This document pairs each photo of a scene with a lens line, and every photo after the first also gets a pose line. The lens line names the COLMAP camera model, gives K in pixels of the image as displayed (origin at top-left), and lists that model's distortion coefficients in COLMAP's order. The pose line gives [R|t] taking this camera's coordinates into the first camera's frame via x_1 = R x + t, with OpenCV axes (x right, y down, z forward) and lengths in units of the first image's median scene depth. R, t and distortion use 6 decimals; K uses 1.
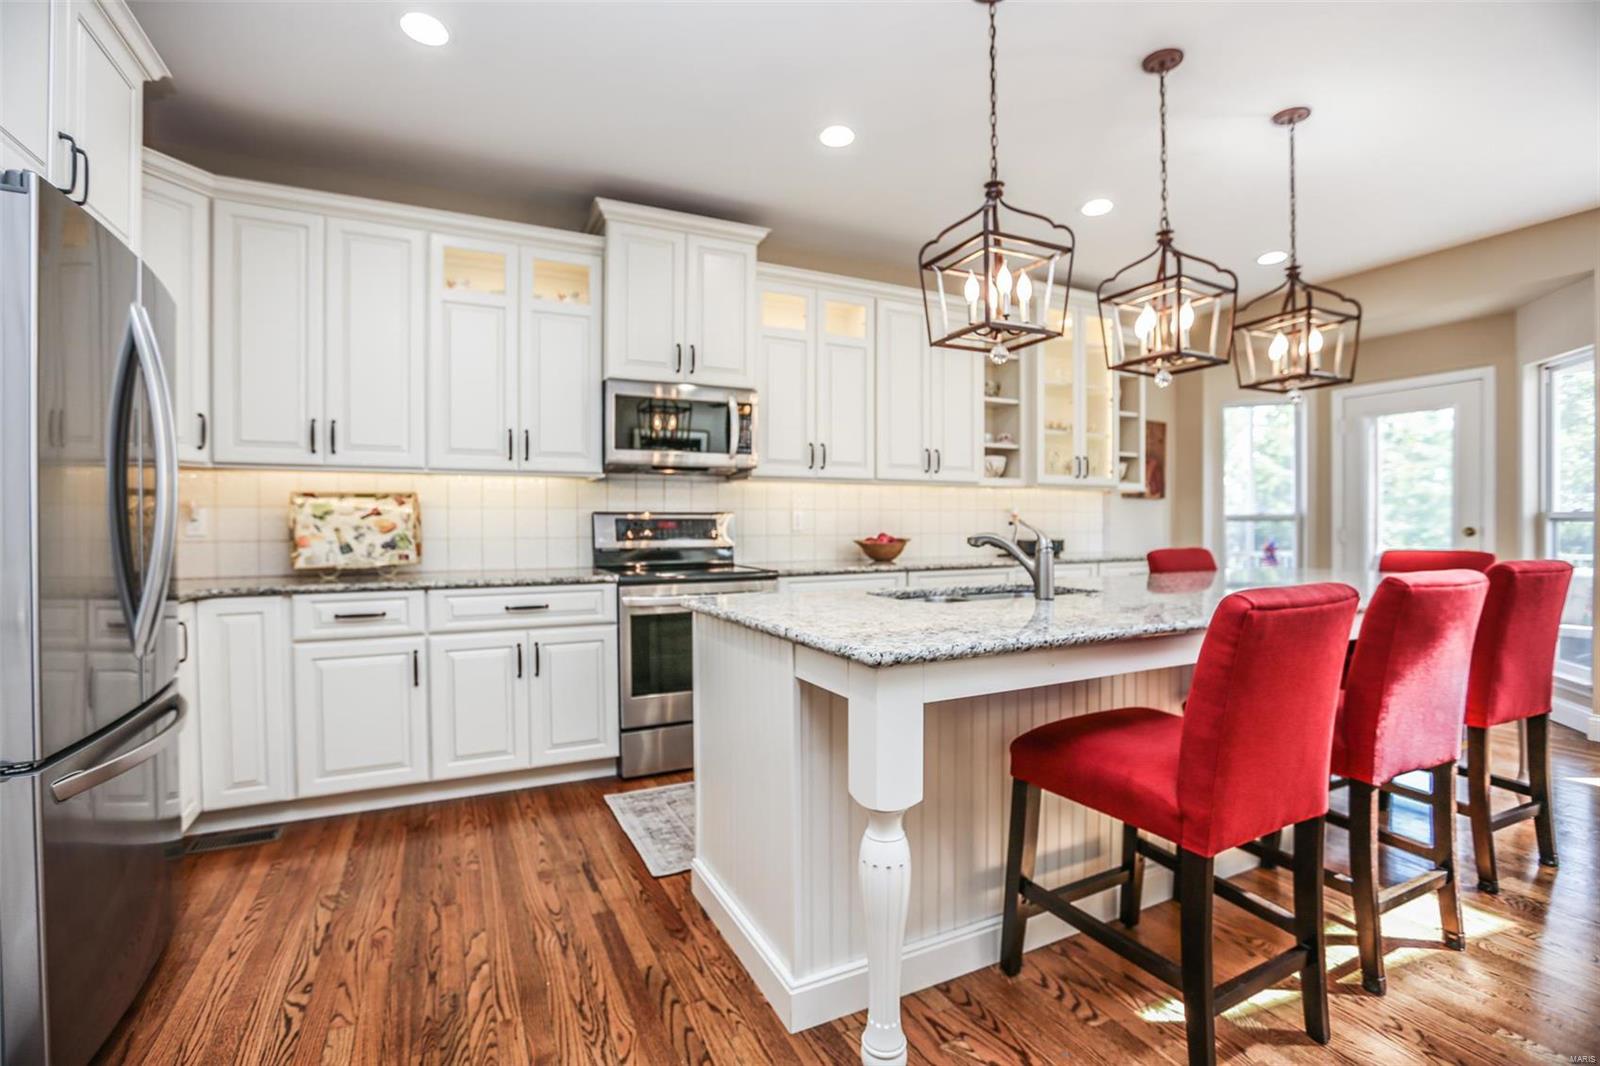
lens RADIAL K [[726.9, 0, 765.0], [0, 726.9, 515.2], [0, 0, 1]] dist [-0.042214, 0.011465]
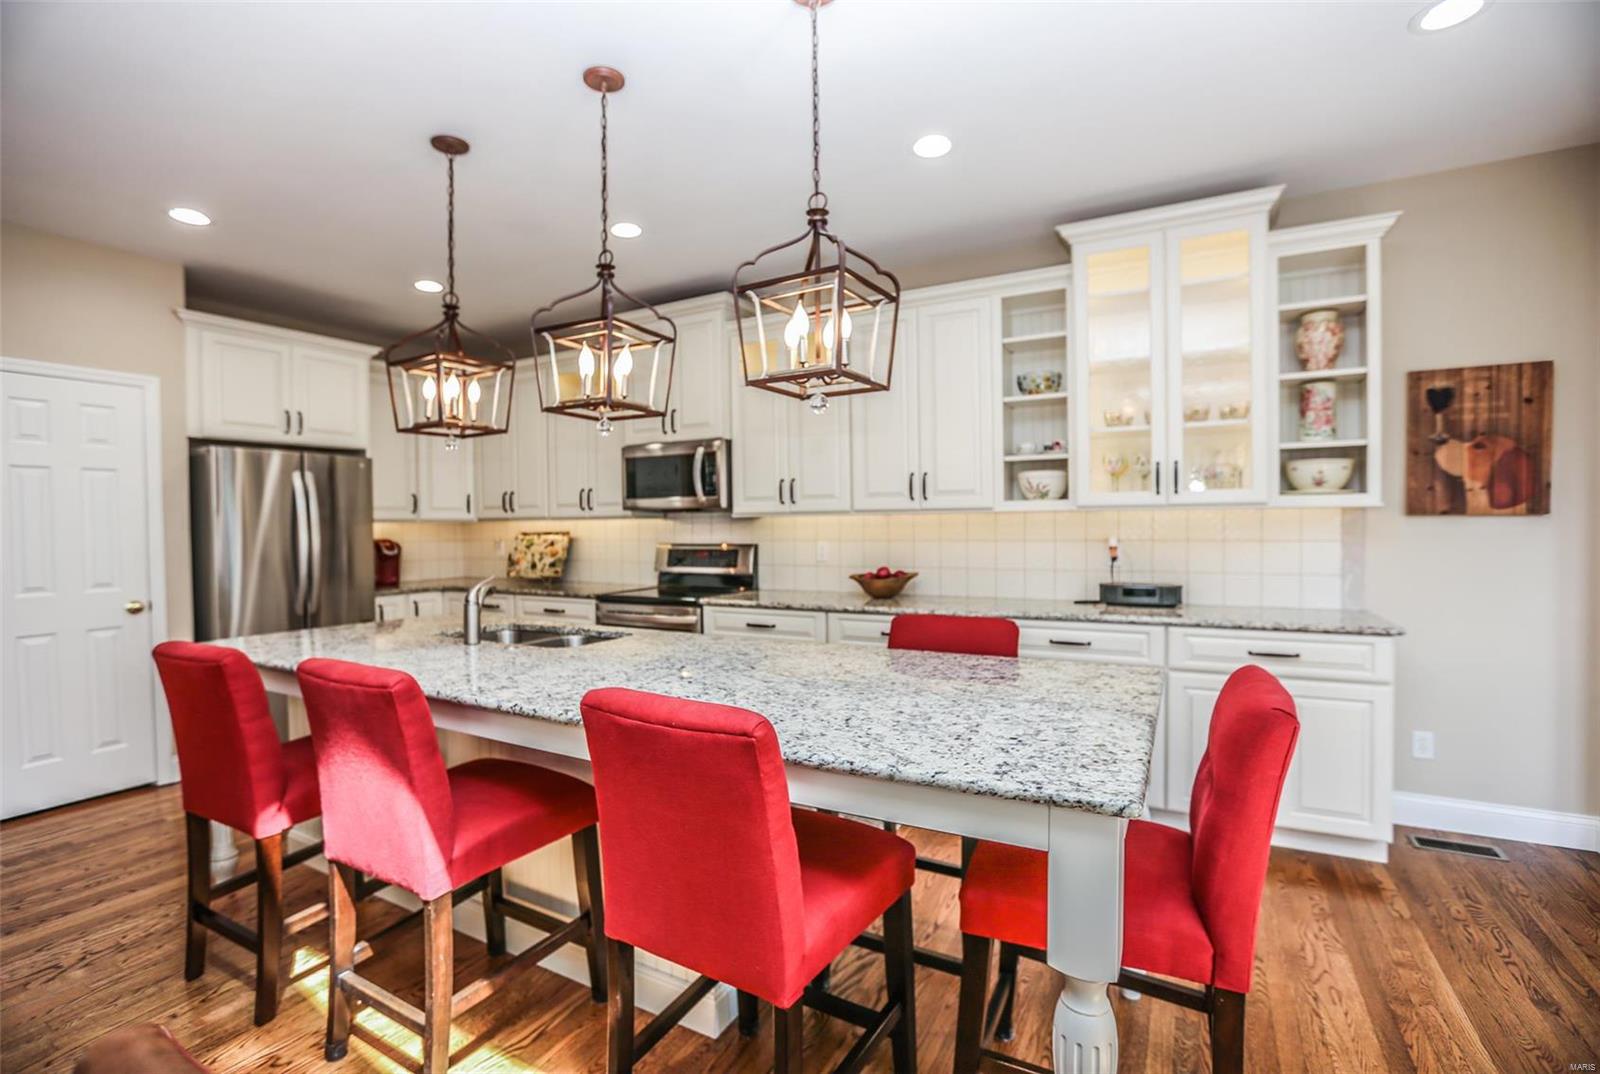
lens RADIAL K [[726.9, 0, 805.1], [0, 726.9, 543.5], [0, 0, 1]] dist [-0.042214, 0.011465]
pose [[0.606443, -0.003087, -0.795121, 3.403766], [-0.006258, 0.999943, -0.008655, 0.014690], [0.795102, 0.010225, 0.606390, 1.382738]]
